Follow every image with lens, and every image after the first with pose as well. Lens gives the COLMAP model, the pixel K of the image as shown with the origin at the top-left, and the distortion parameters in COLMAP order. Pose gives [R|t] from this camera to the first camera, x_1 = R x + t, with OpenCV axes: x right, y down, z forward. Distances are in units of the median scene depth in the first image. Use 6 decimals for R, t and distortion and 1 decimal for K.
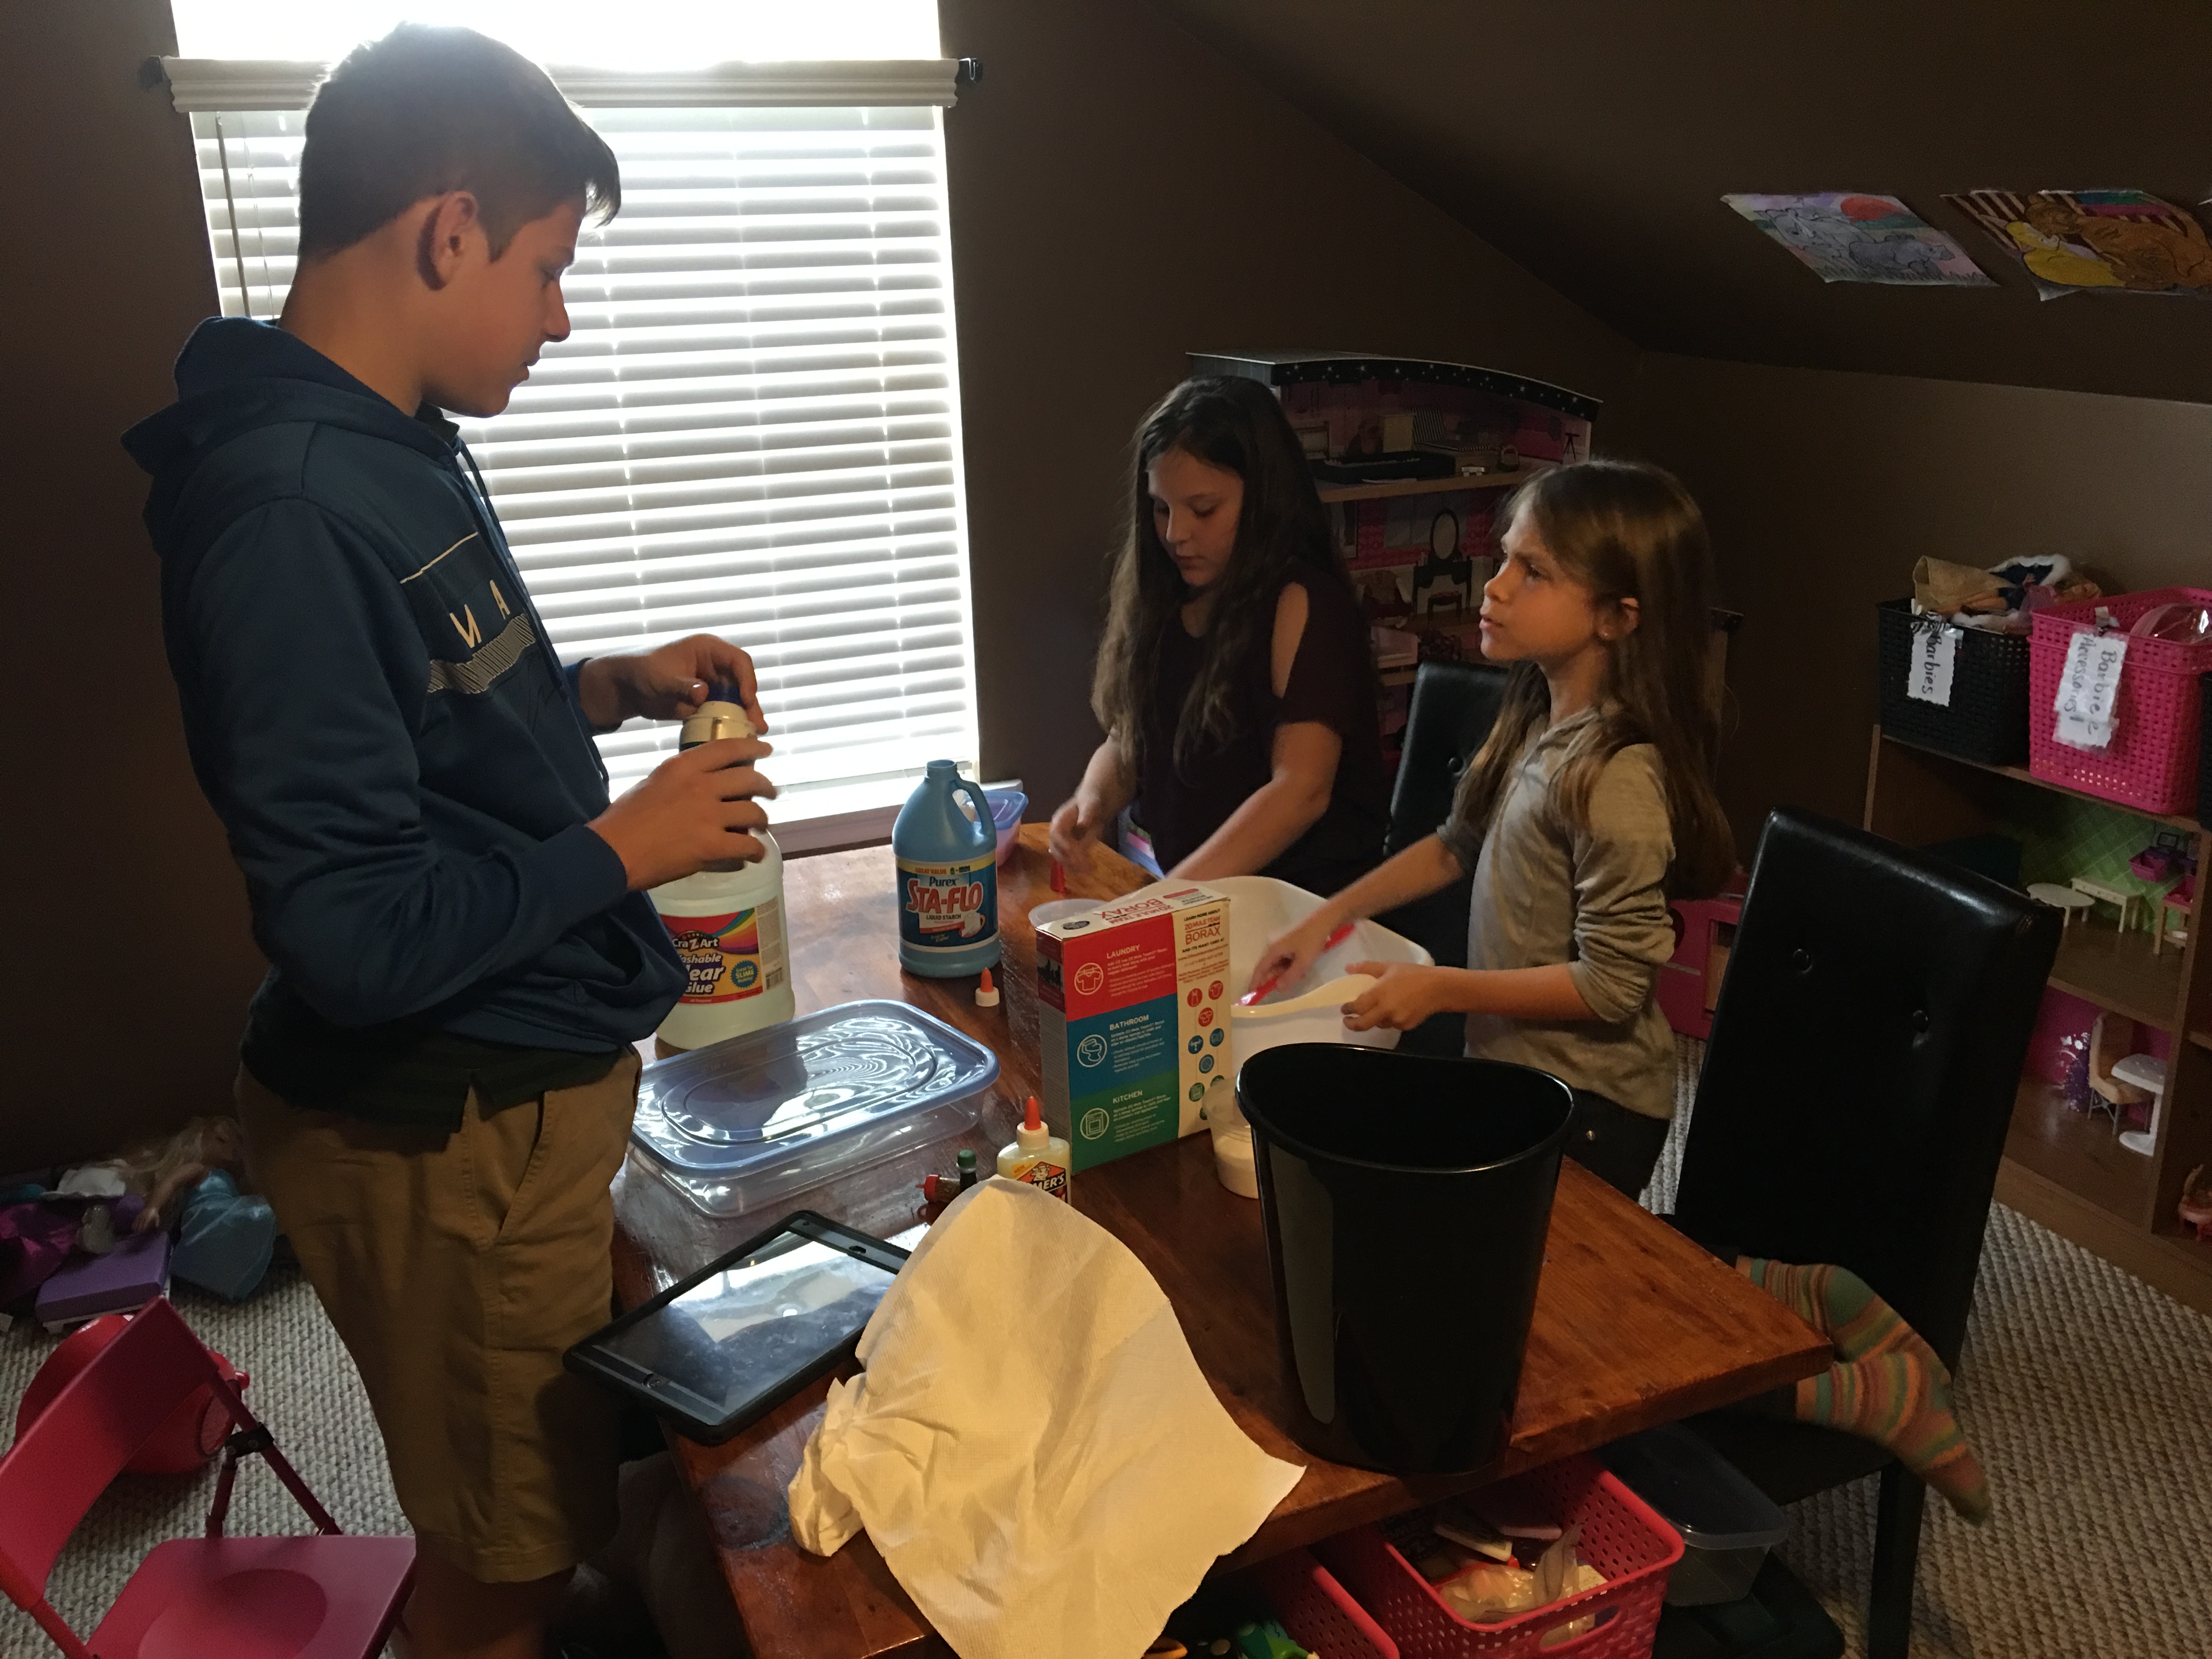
lens RADIAL K [[1868.3, 0, 1089.6], [0, 1868.3, 823.5], [0, 0, 1]] dist [0.067352, -0.108860]
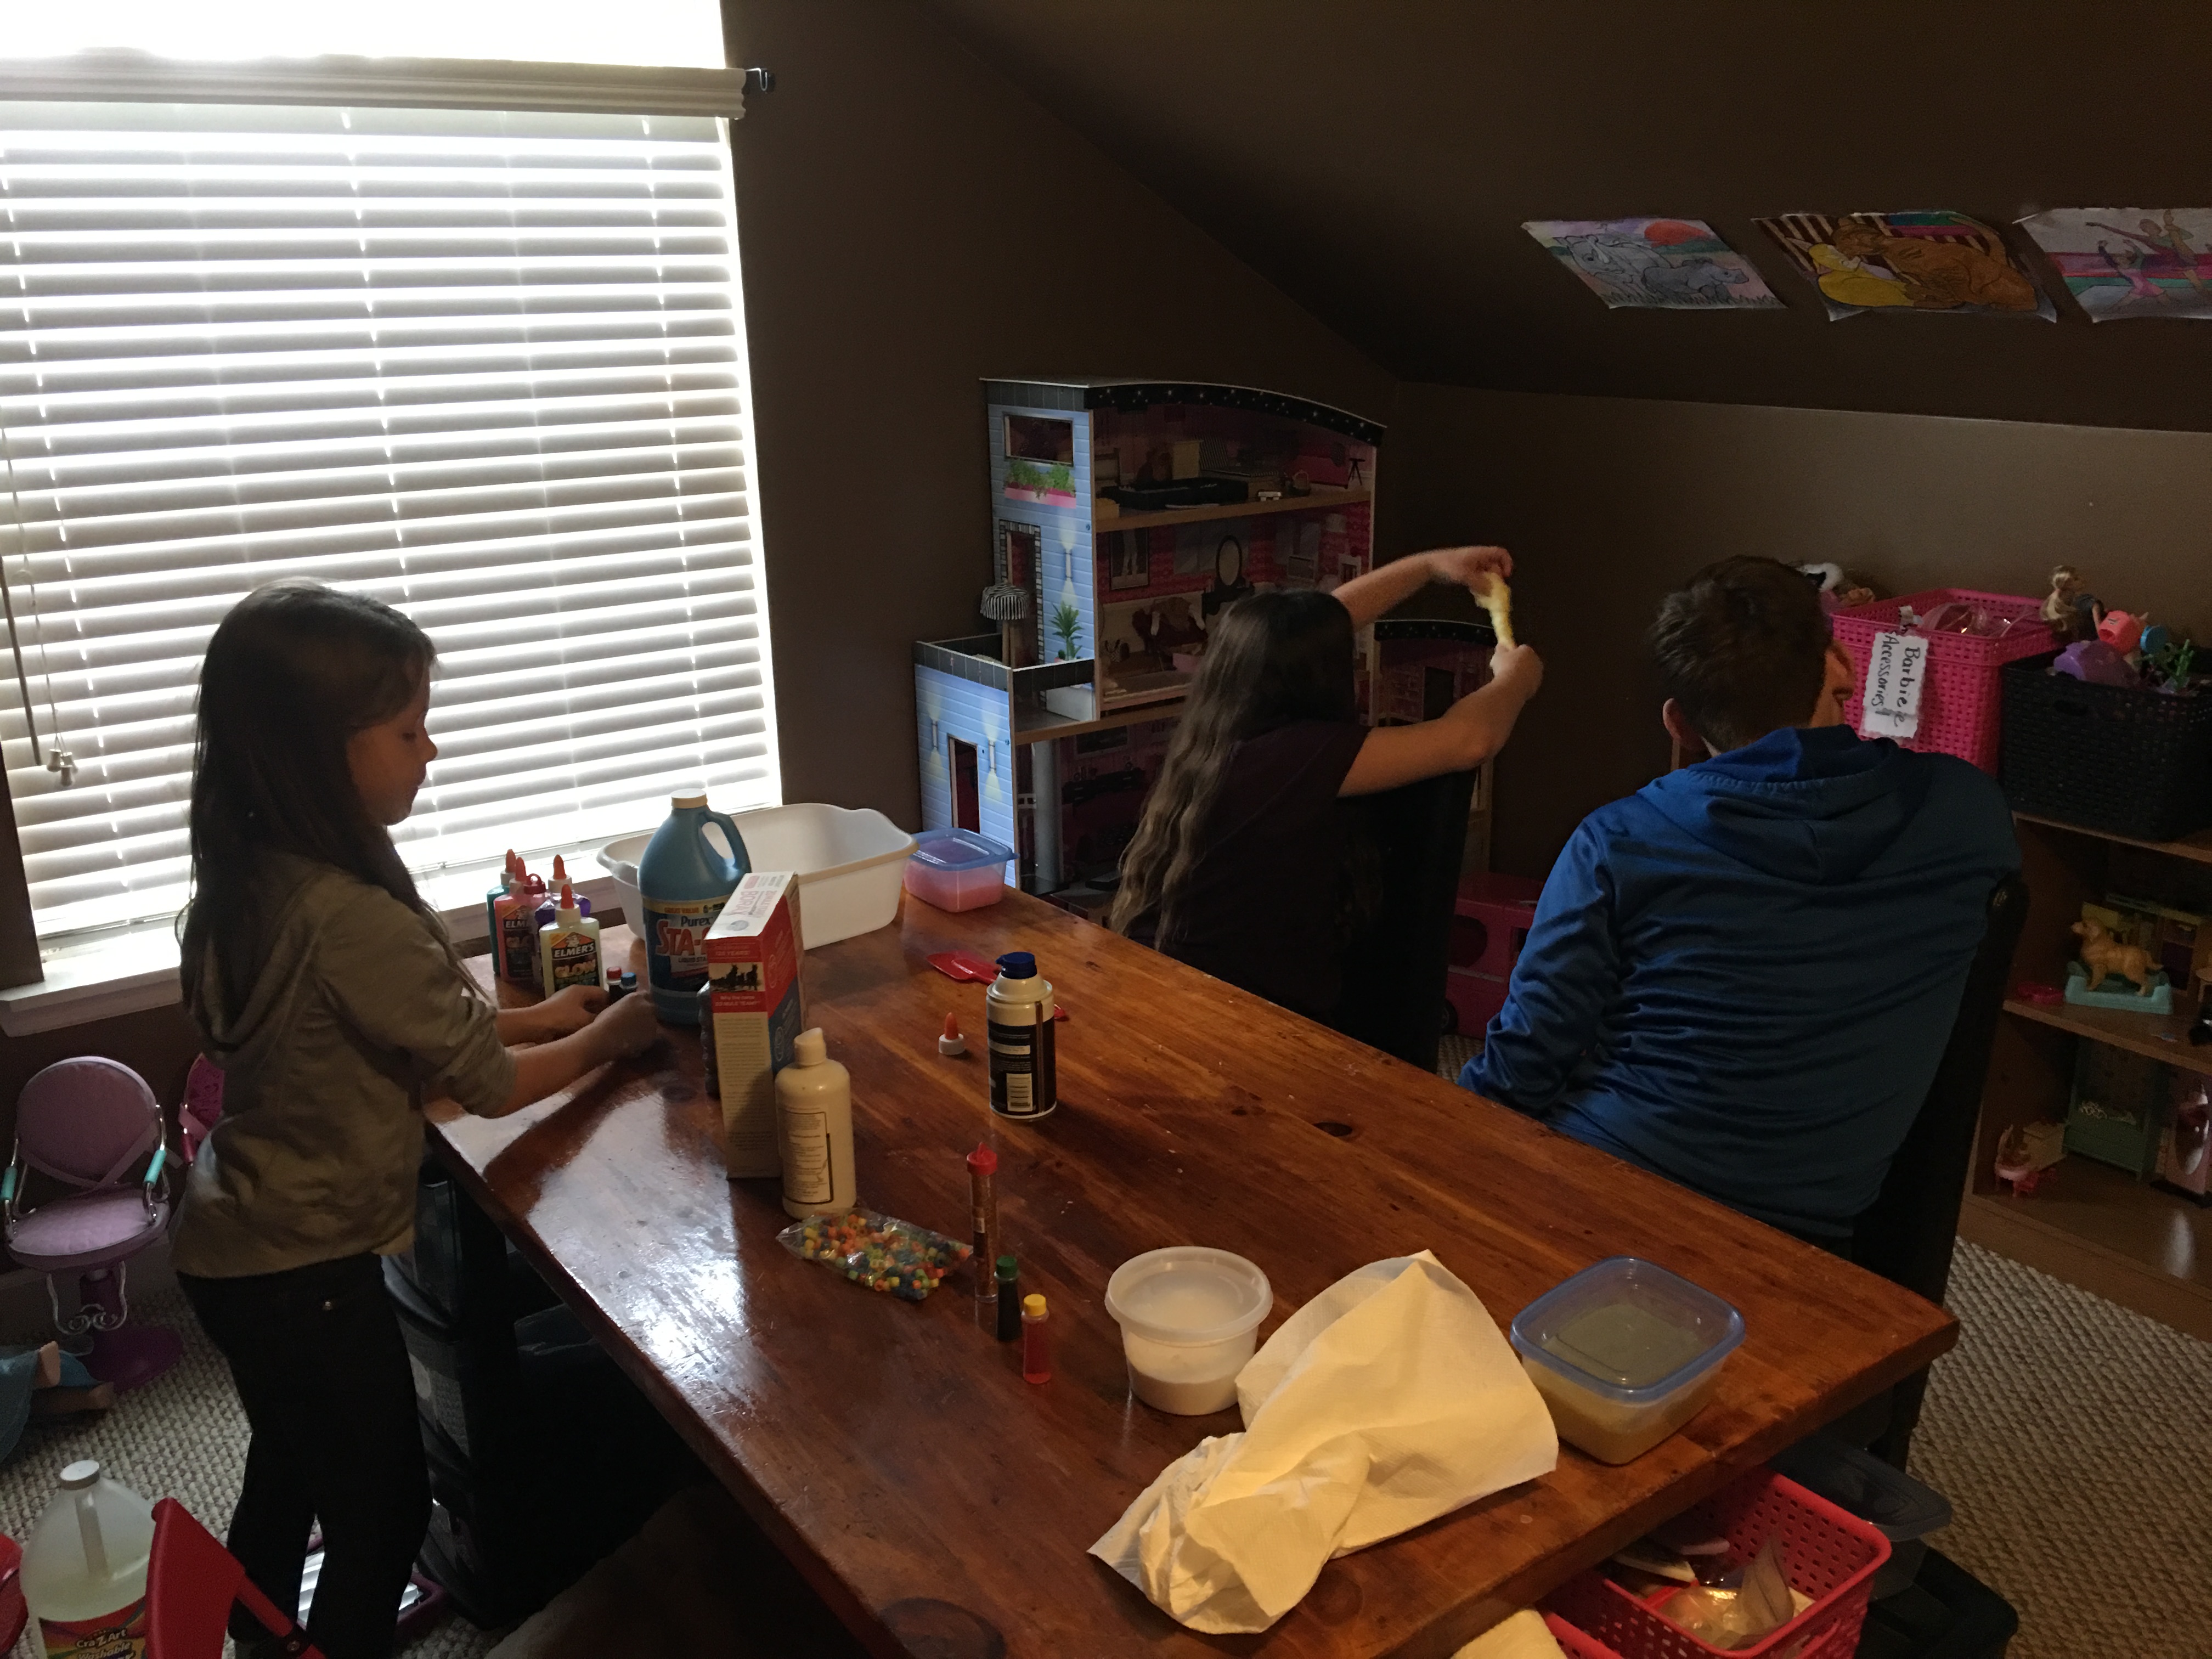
lens RADIAL K [[1864.7, 0, 1098.6], [0, 1864.7, 818.4], [0, 0, 1]] dist [0.073711, -0.120578]
pose [[0.977763, -0.048419, 0.204047, -0.122478], [0.054498, 0.998219, -0.024279, 0.005307], [-0.202508, 0.034859, 0.978660, 0.053898]]
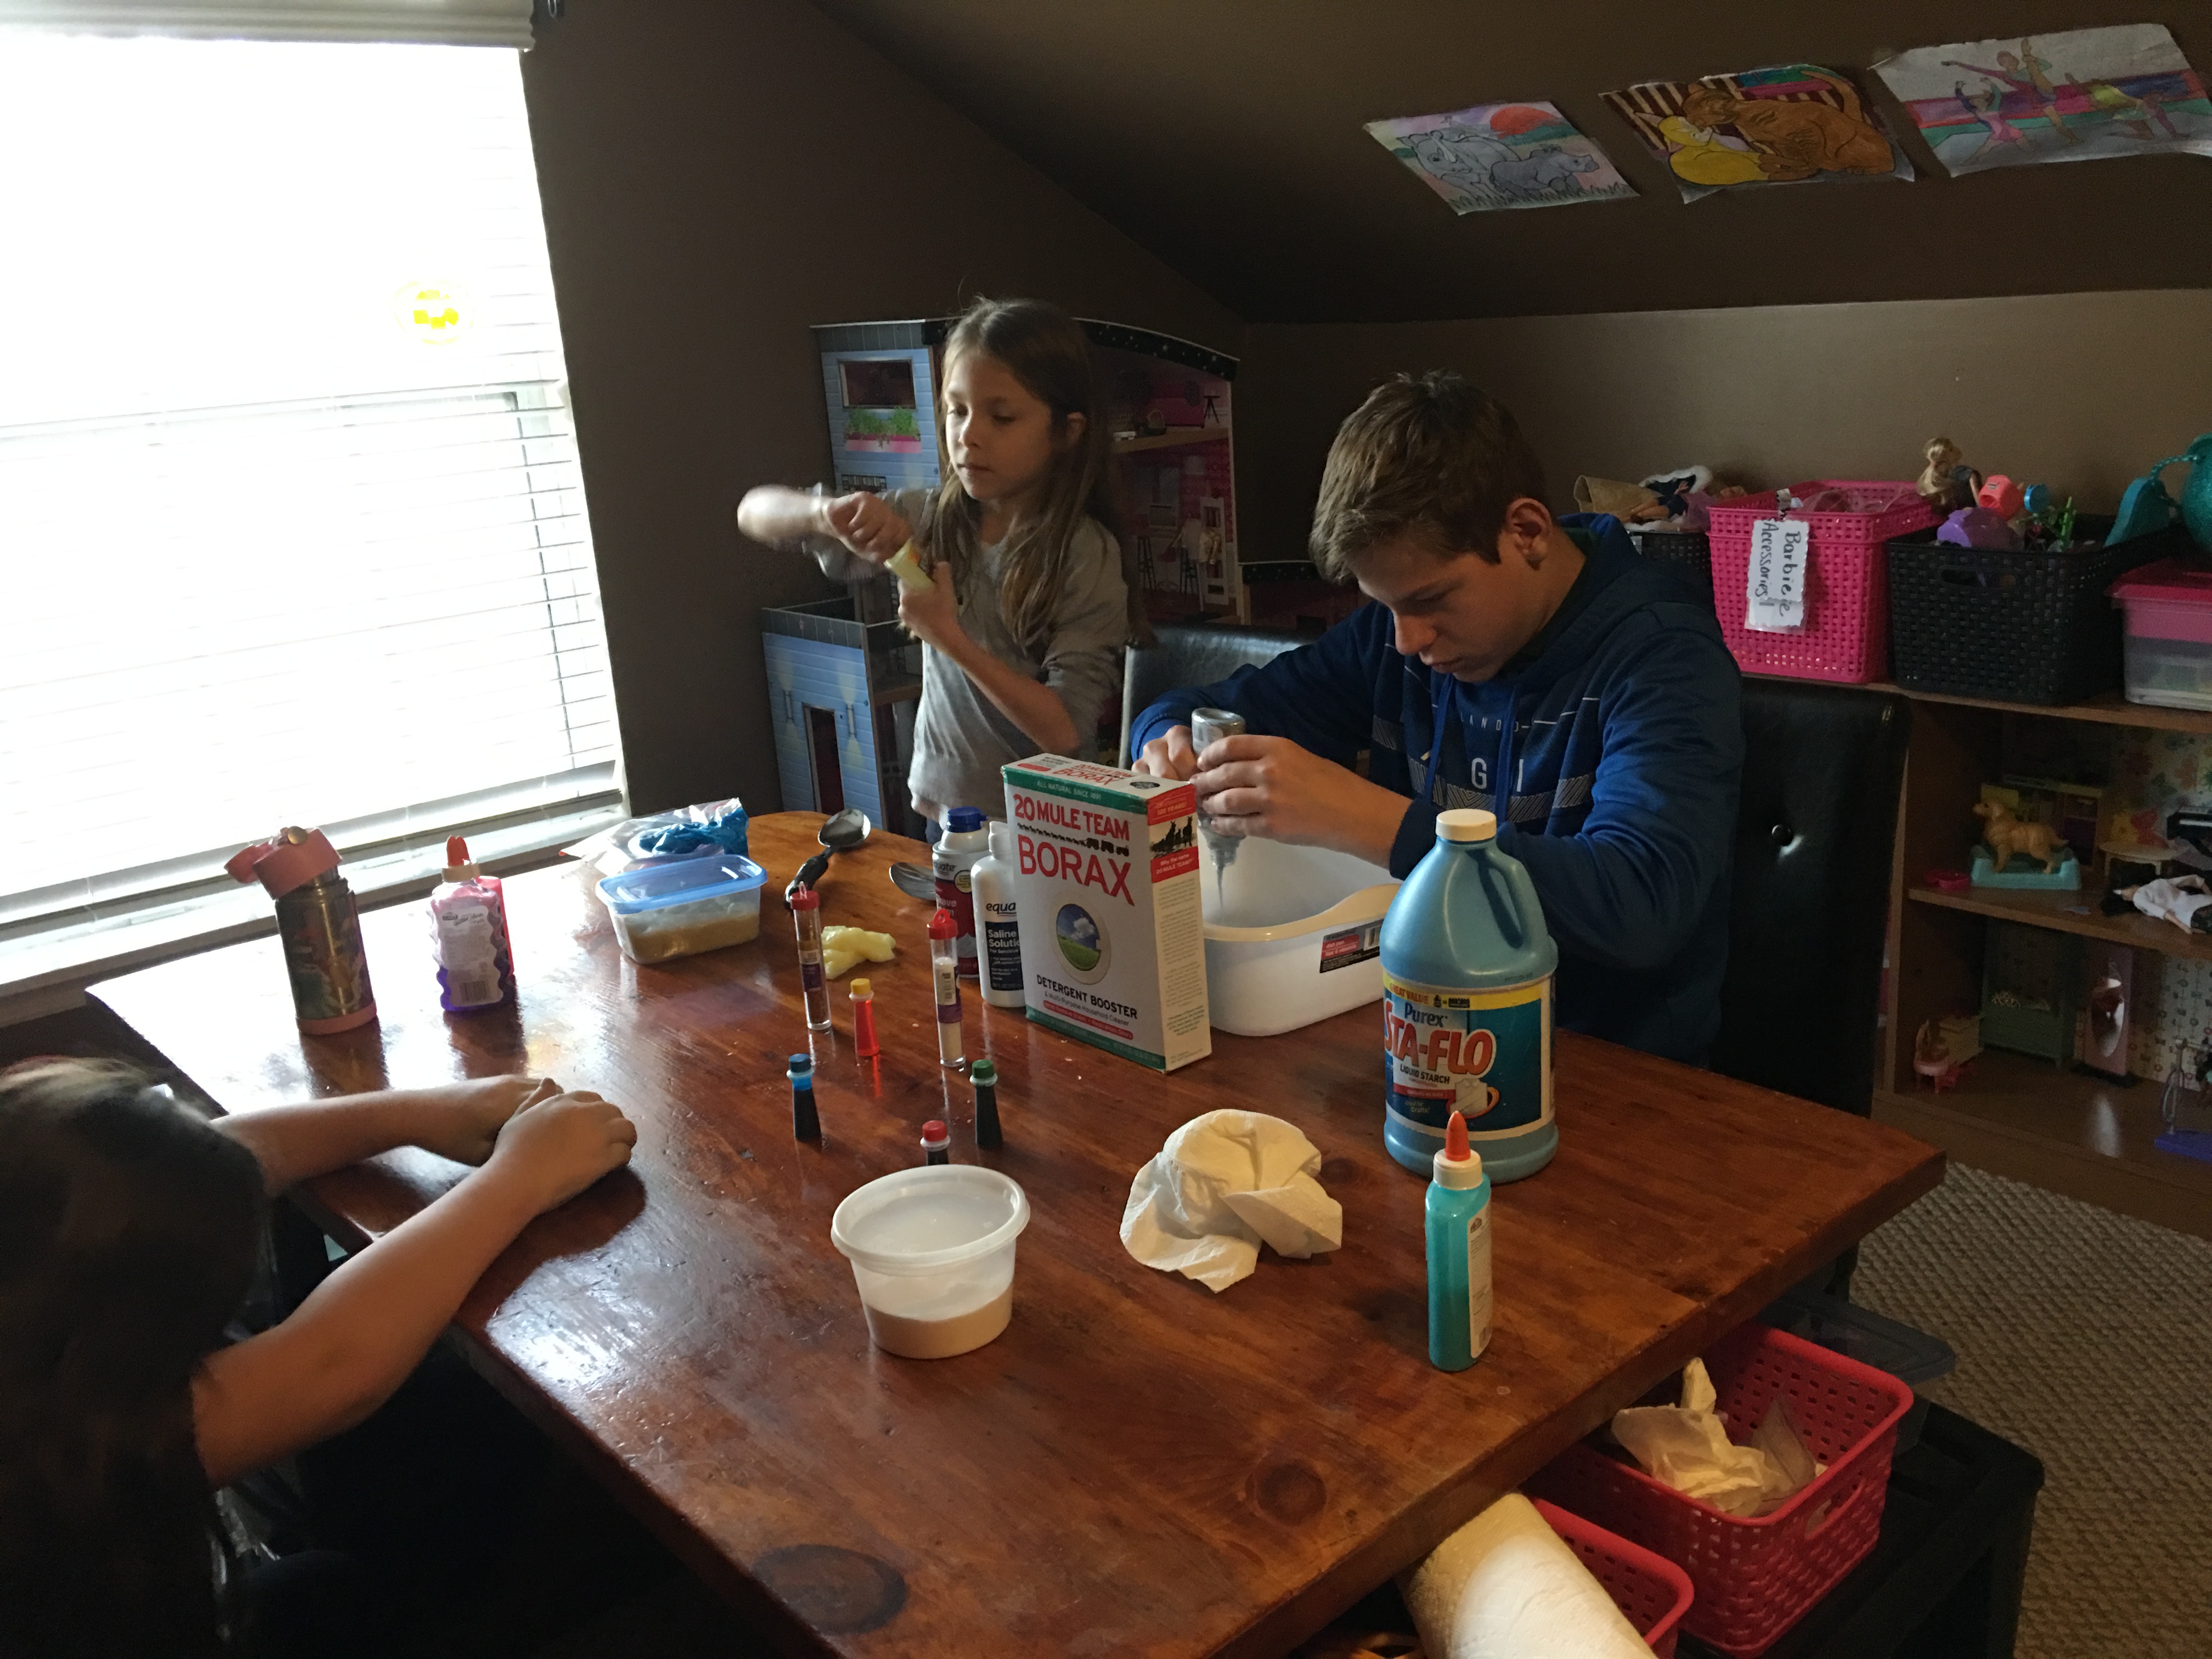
lens RADIAL K [[1862.9, 0, 1107.0], [0, 1862.9, 812.8], [0, 0, 1]] dist [0.085562, -0.146171]
pose [[0.955165, -0.110994, 0.274483, -0.111242], [0.126388, 0.991214, -0.038992, 0.050549], [-0.267744, 0.071935, 0.960801, 0.115283]]
